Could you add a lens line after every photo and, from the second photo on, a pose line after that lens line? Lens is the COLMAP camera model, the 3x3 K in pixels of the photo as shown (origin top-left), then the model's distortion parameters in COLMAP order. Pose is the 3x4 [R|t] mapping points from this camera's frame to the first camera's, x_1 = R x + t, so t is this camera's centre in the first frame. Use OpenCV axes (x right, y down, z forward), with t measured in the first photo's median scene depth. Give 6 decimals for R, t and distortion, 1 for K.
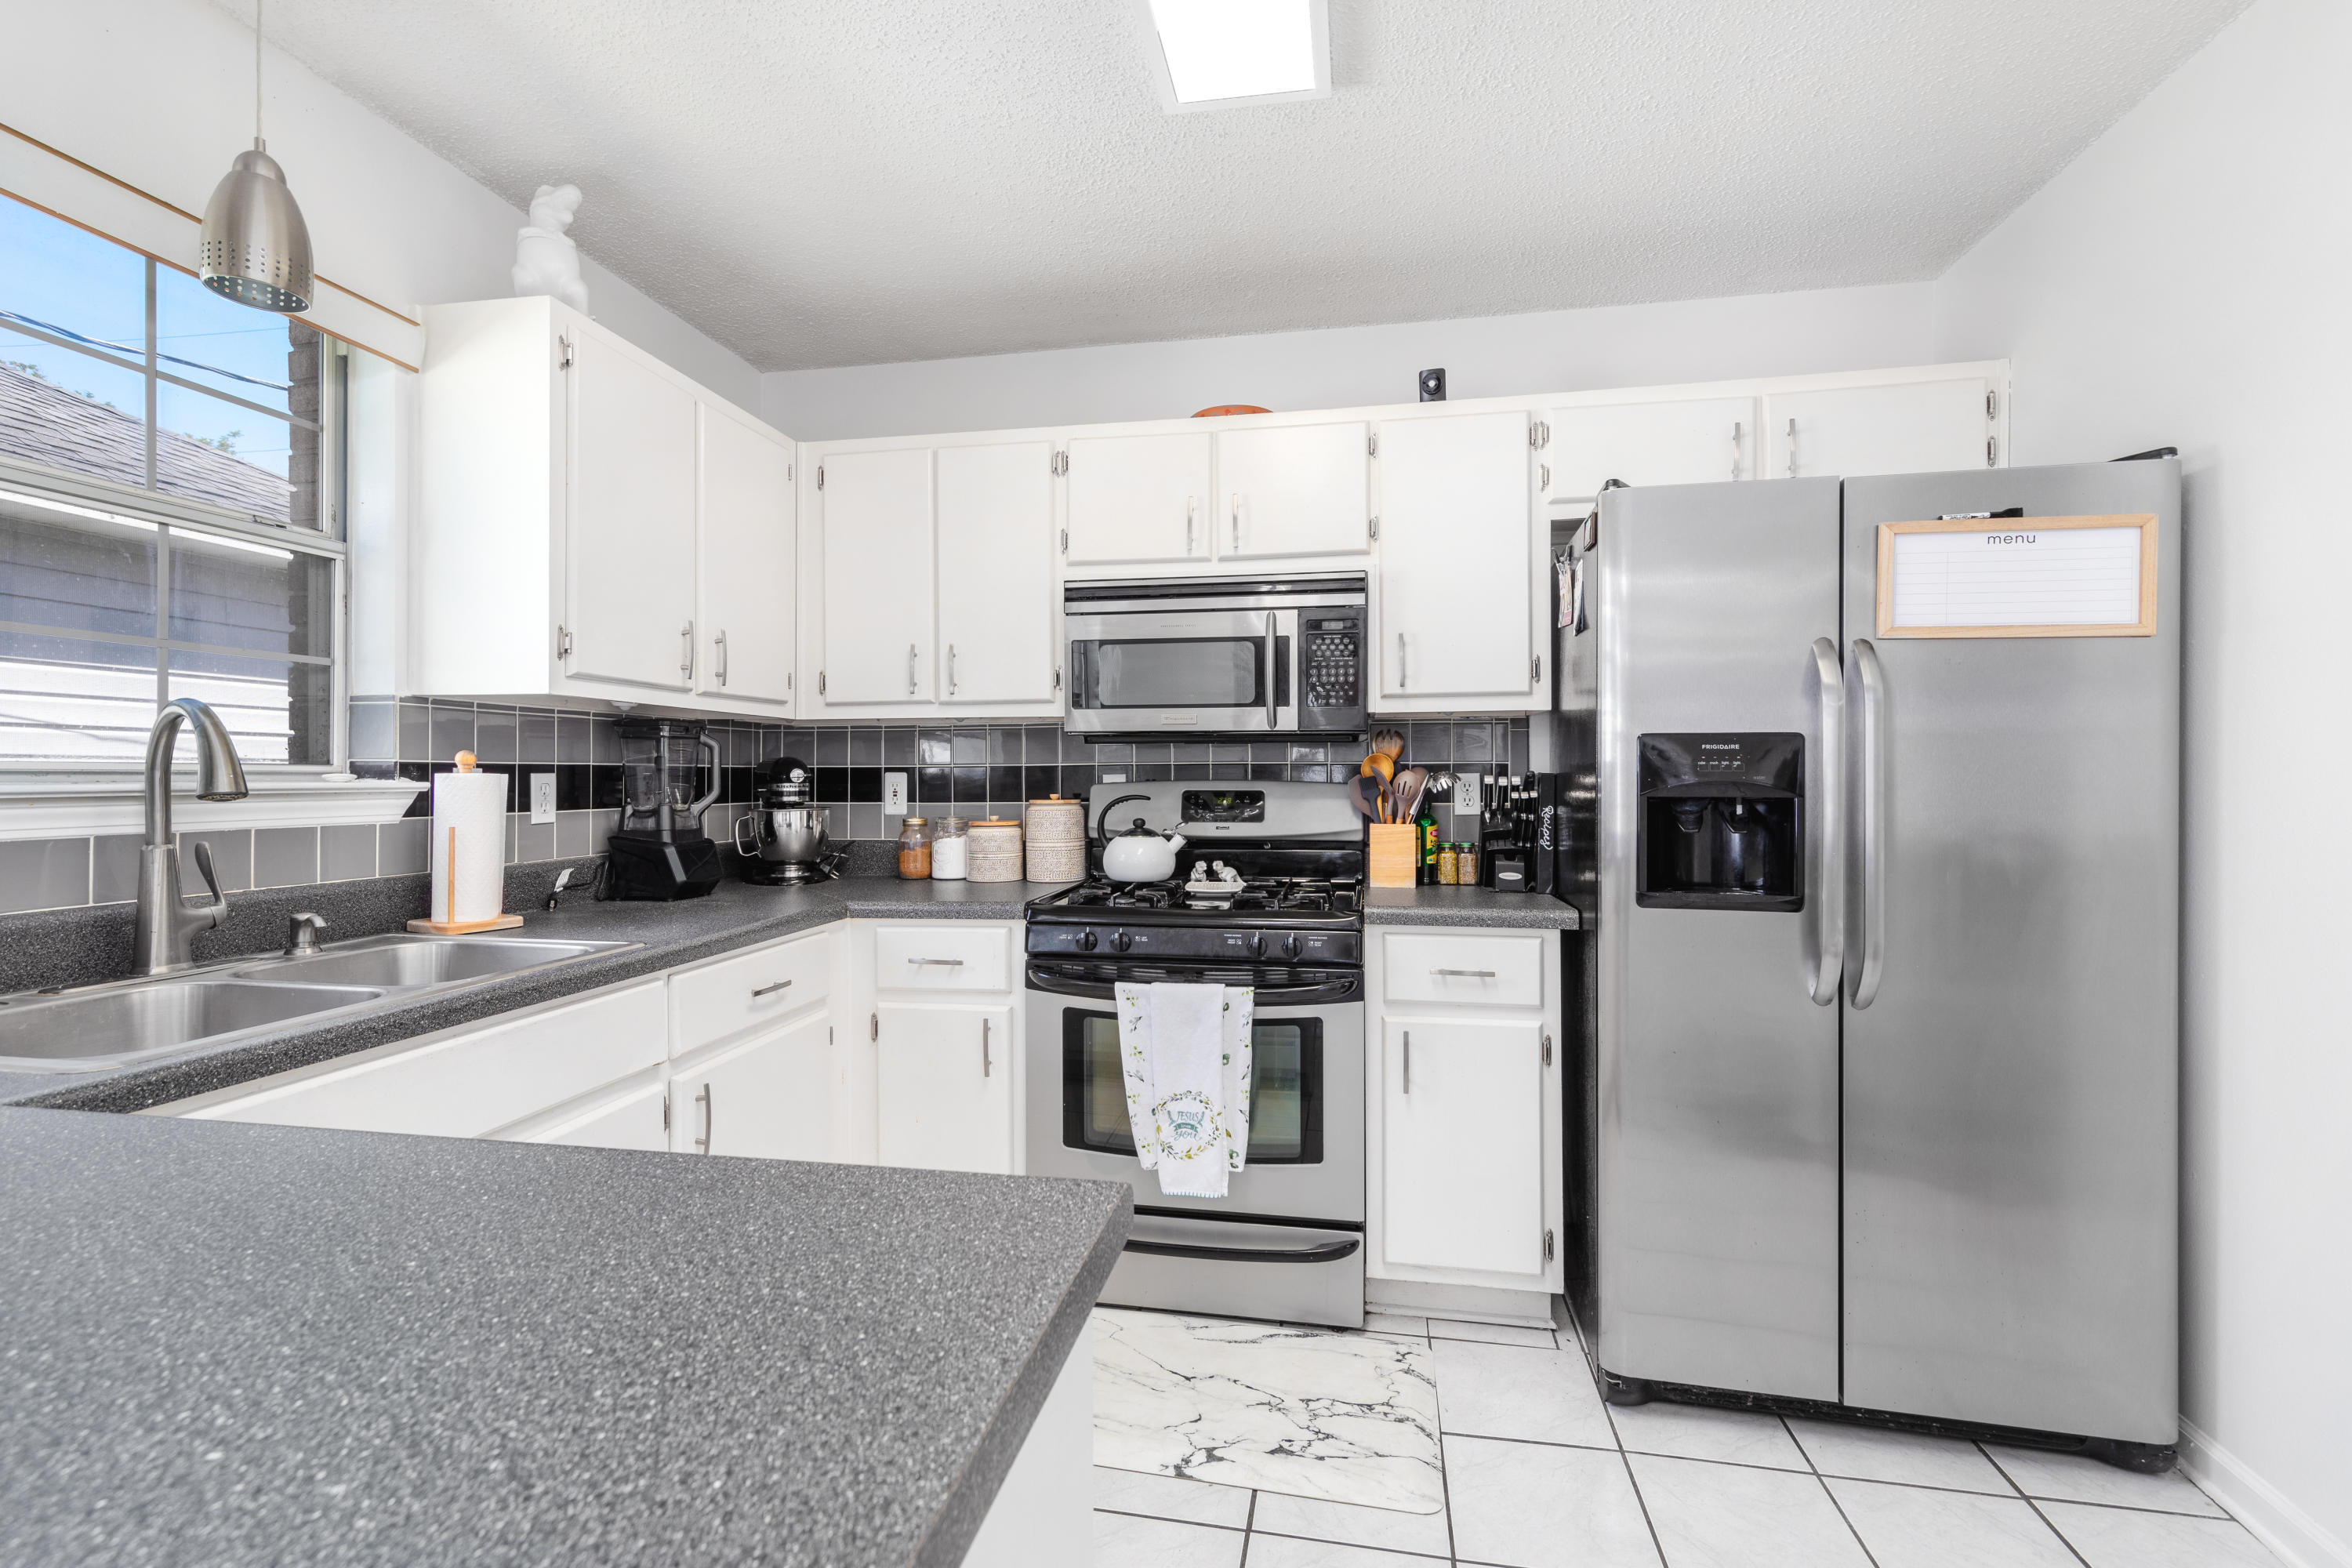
lens RADIAL K [[1028.7, 0, 1178.6], [0, 1028.7, 780.9], [0, 0, 1]] dist [0.001830, 0.000205]
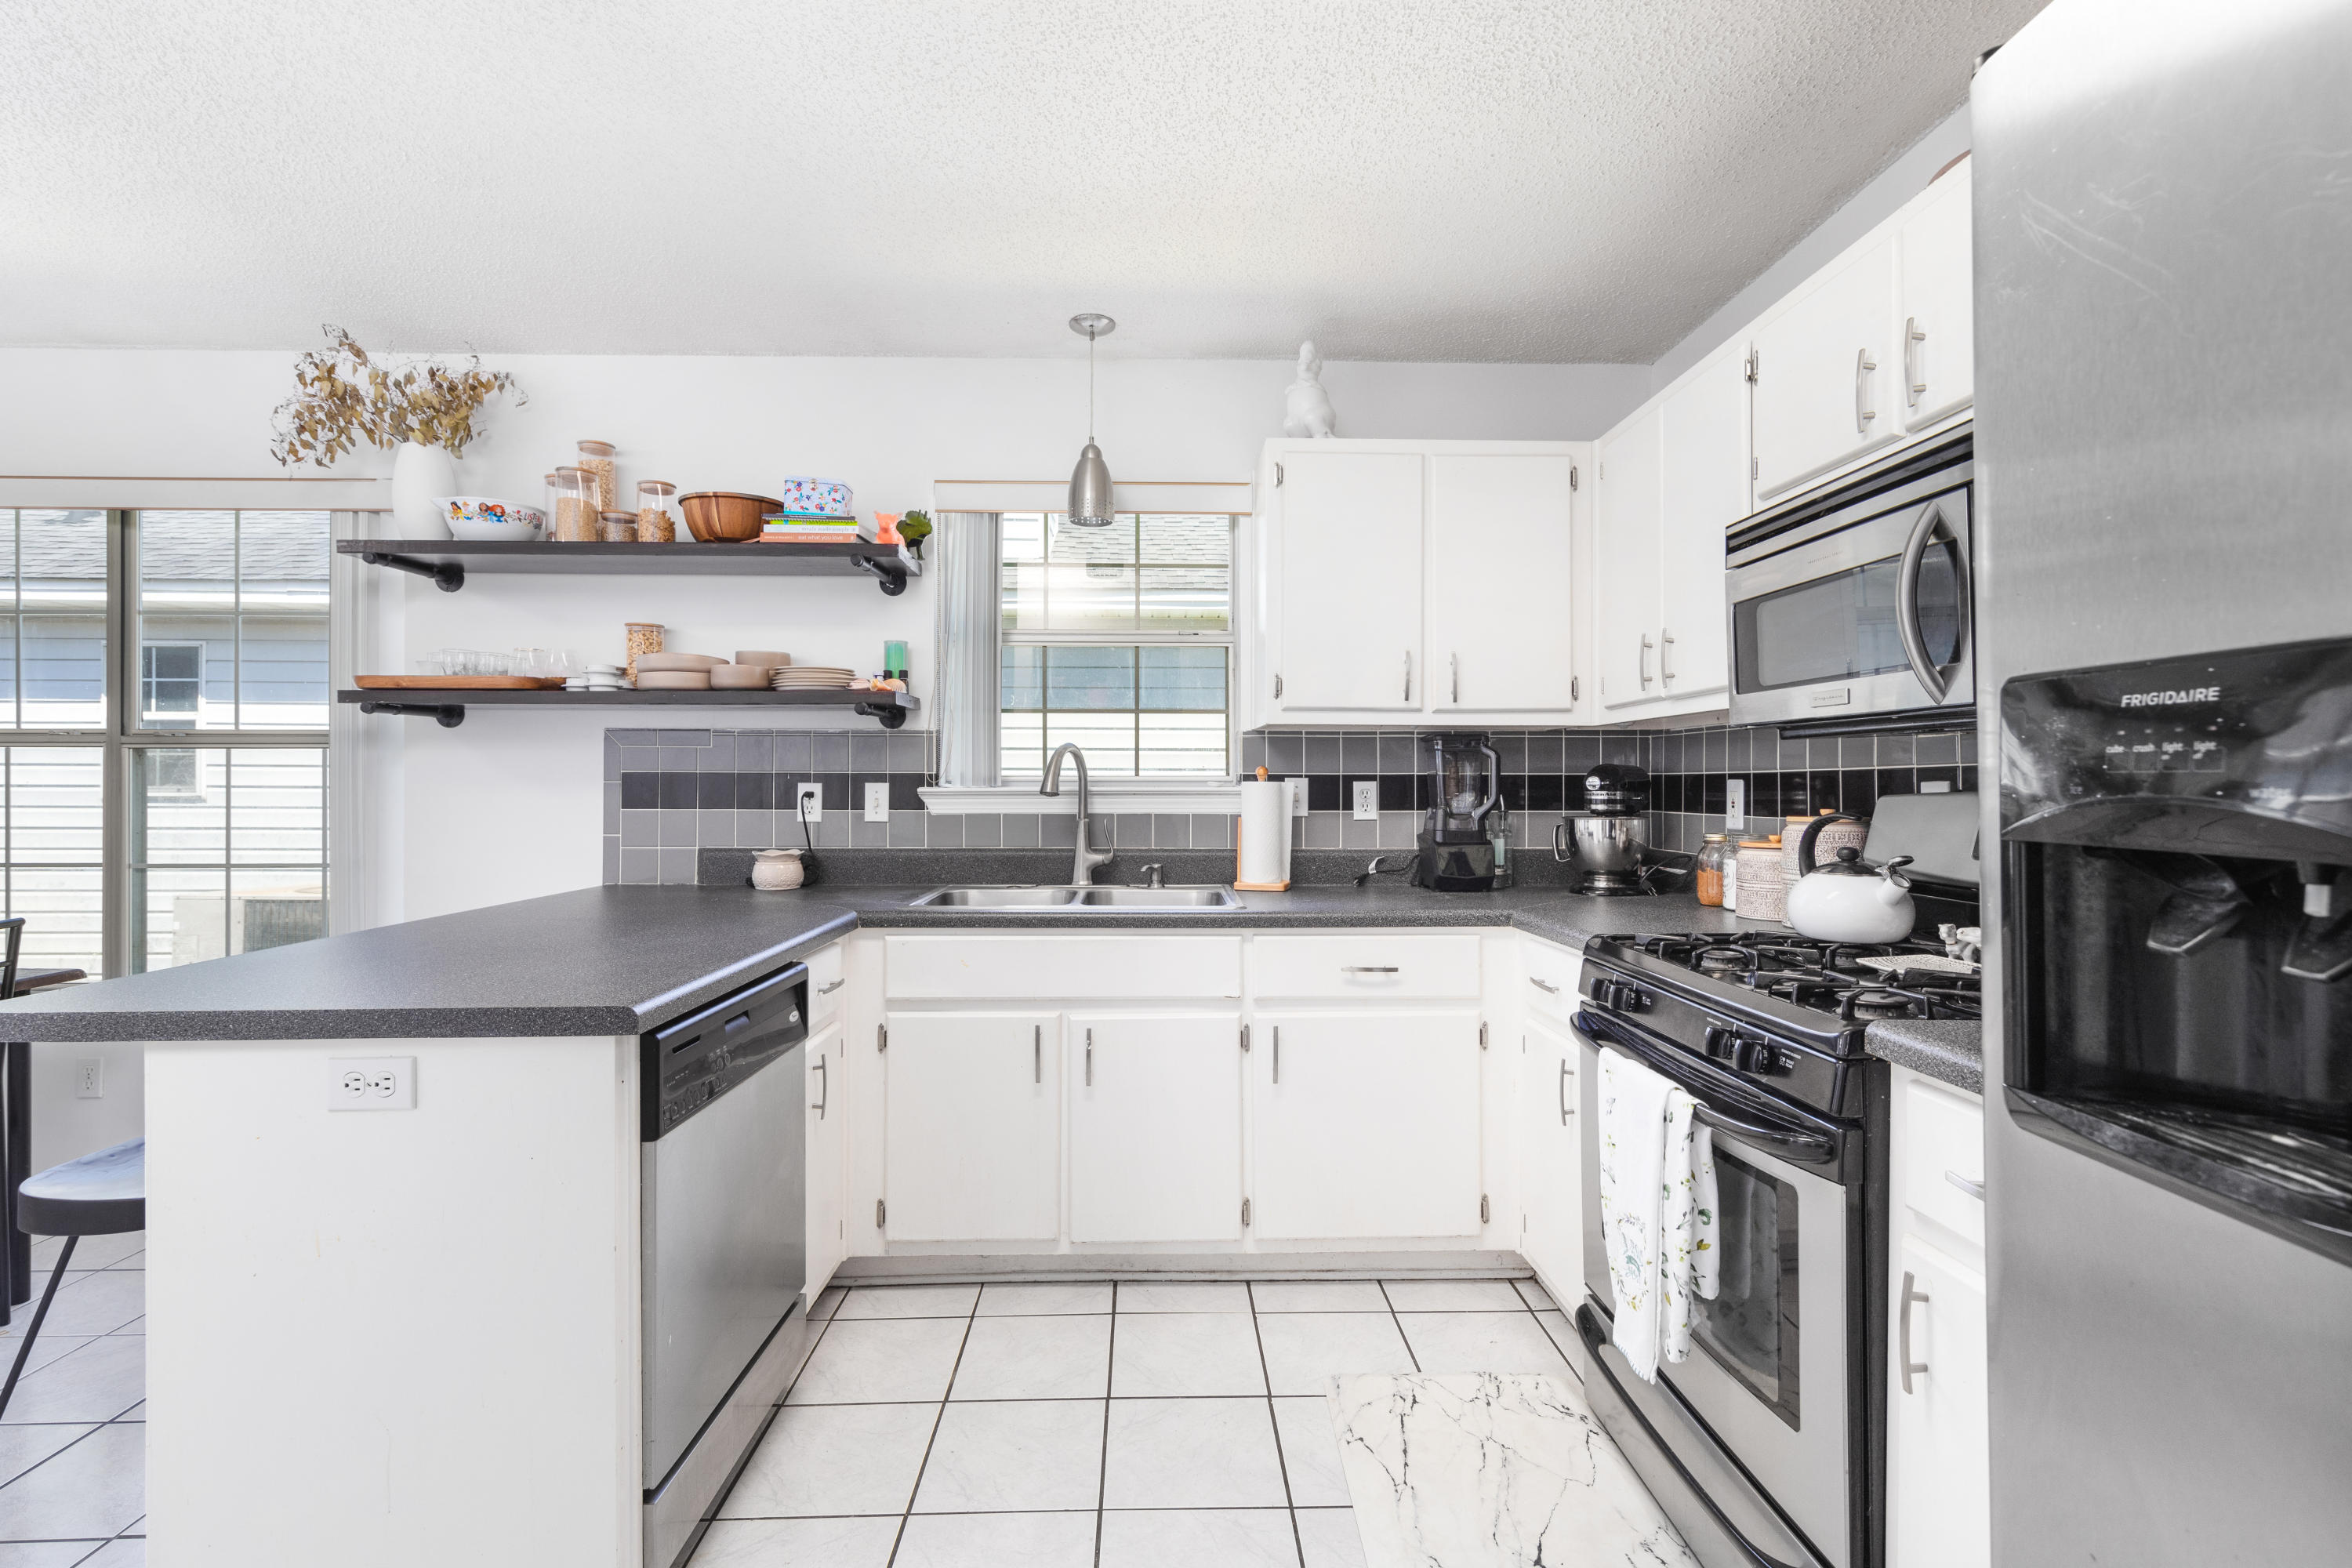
lens RADIAL K [[1049.6, 0, 1176.0], [0, 1049.6, 784.0], [0, 0, 1]] dist [-0.000993, -0.000073]
pose [[0.207483, 0.001275, -0.978238, 0.580382], [-0.004575, 0.999989, 0.000333, -0.003077], [0.978228, 0.004406, 0.207487, 0.454627]]
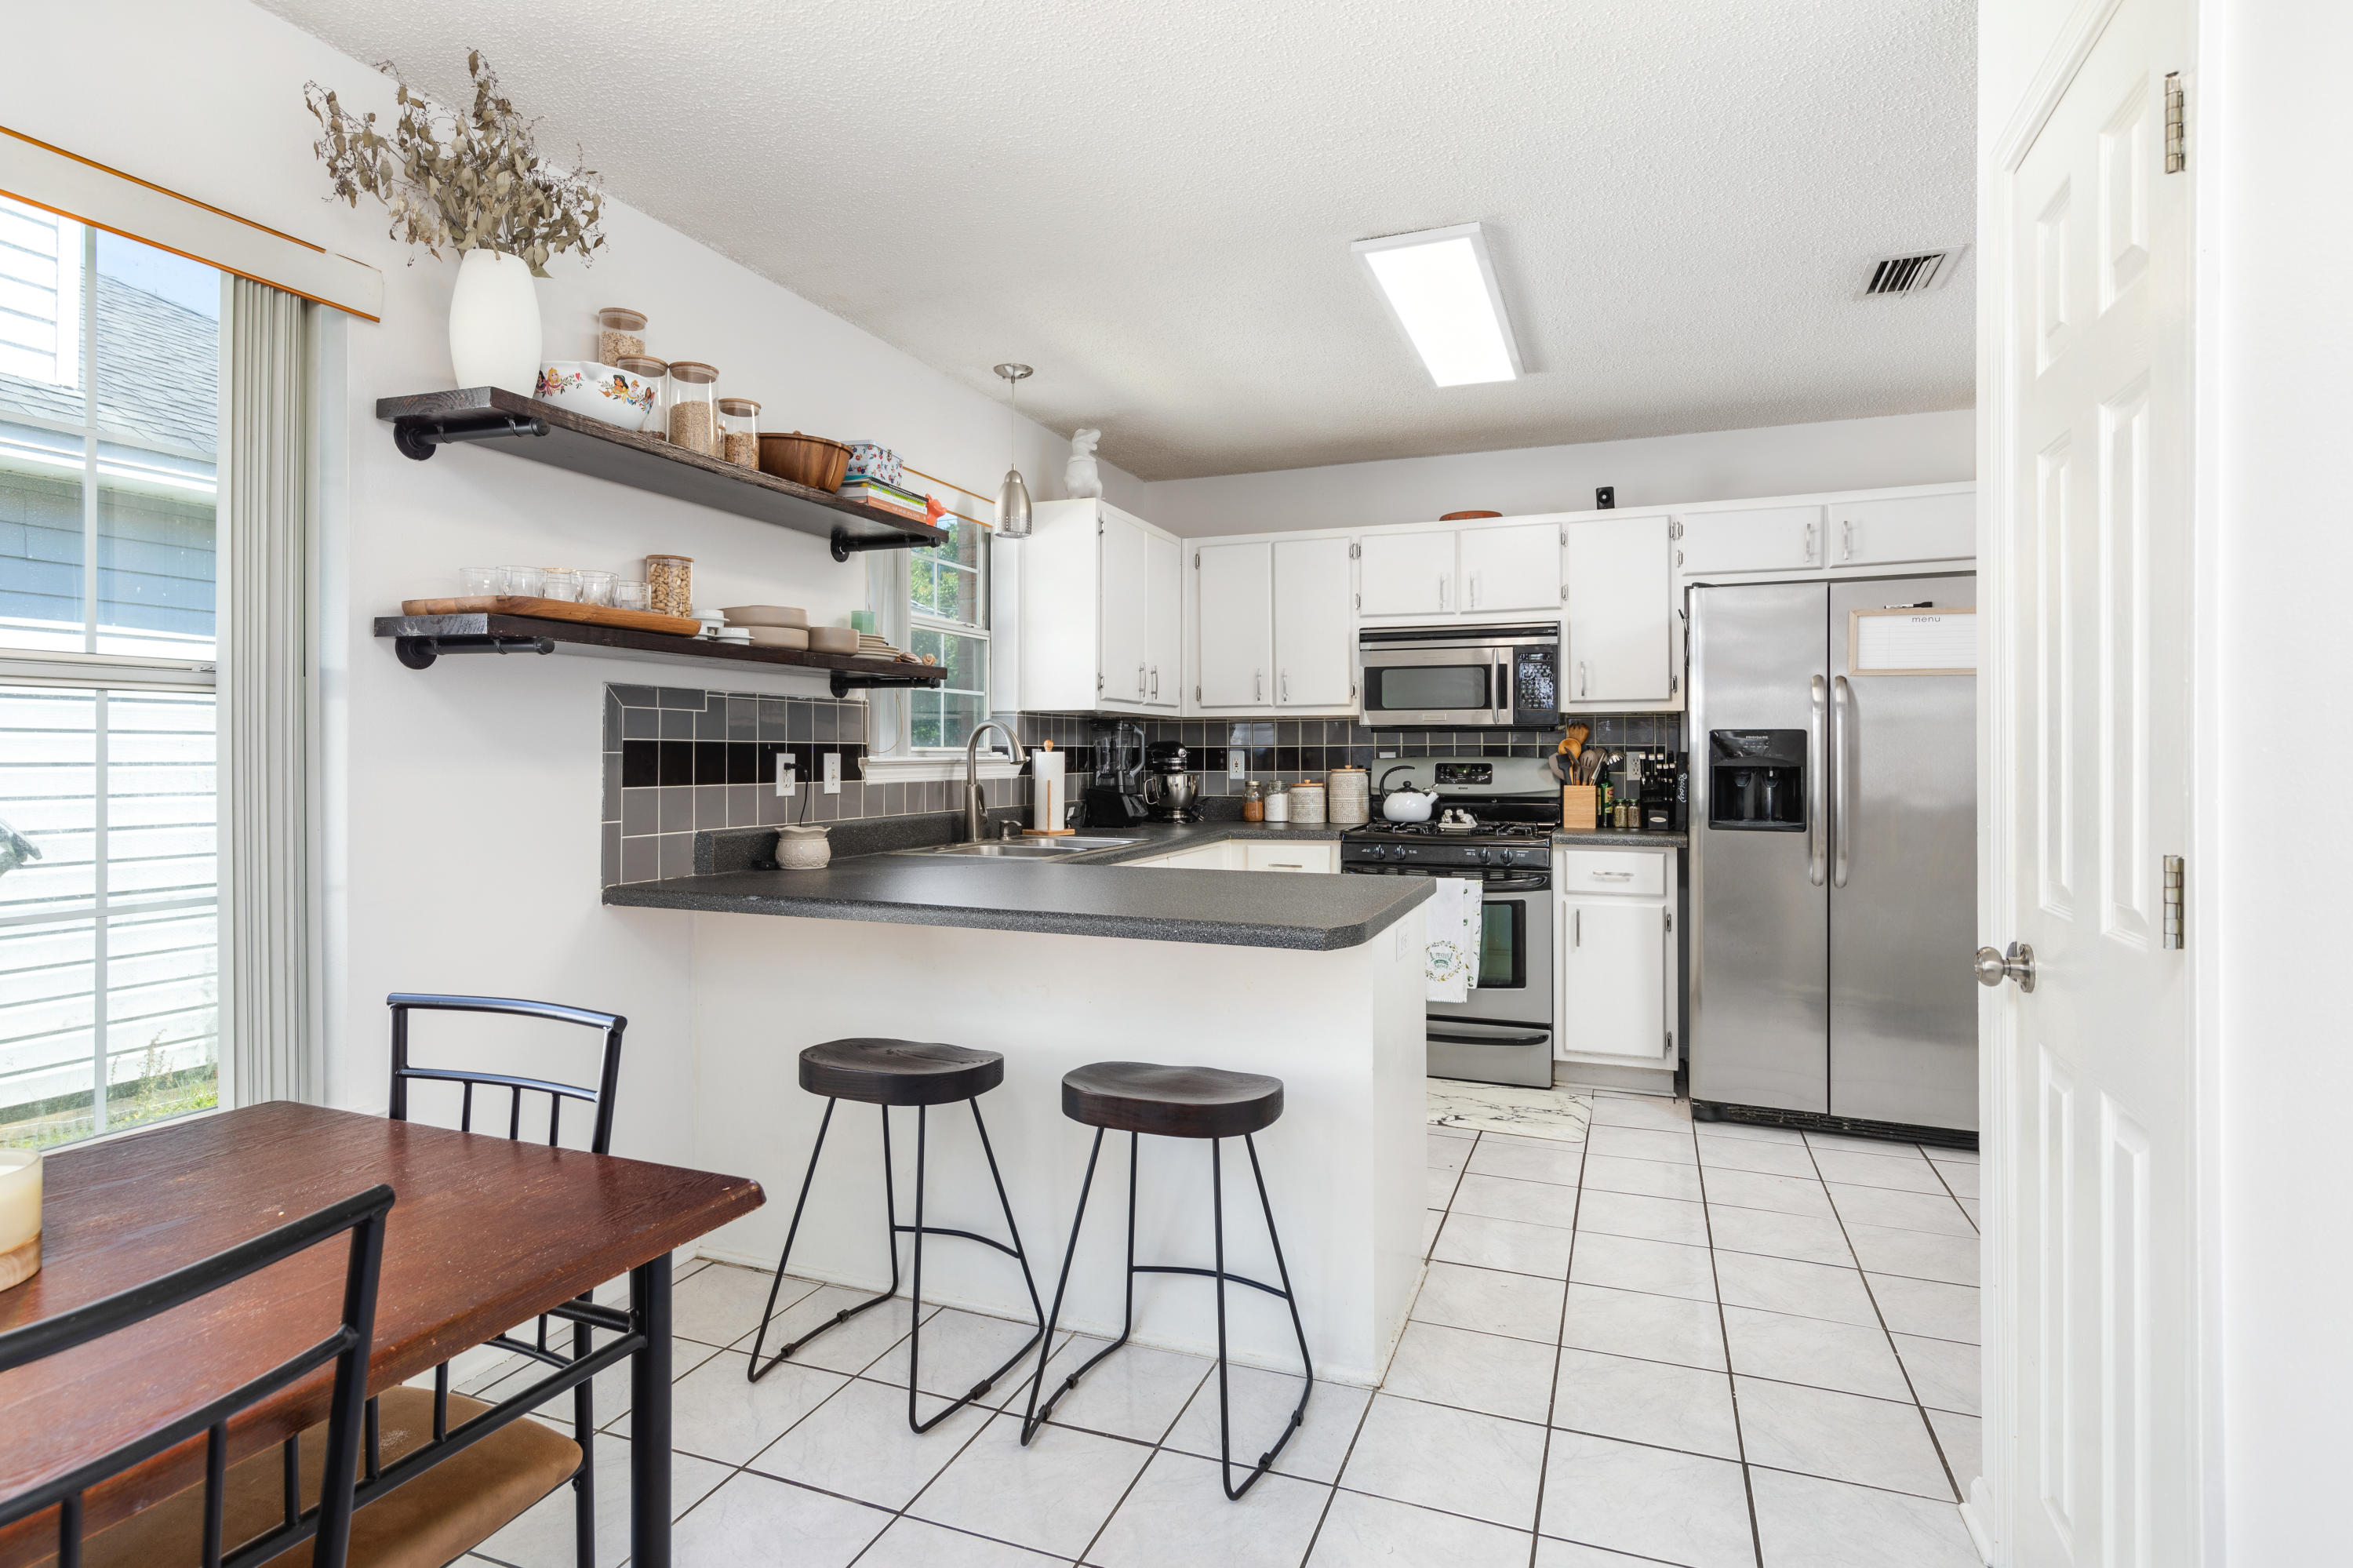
lens RADIAL K [[1198.8, 0, 1171.2], [0, 1198.8, 751.7], [0, 0, 1]] dist [0.001033, 0.000001]
pose [[0.981103, 0.000678, -0.193484, -0.040478], [-0.001534, 0.999990, -0.004272, 0.000881], [0.193479, 0.004488, 0.981094, -0.873794]]
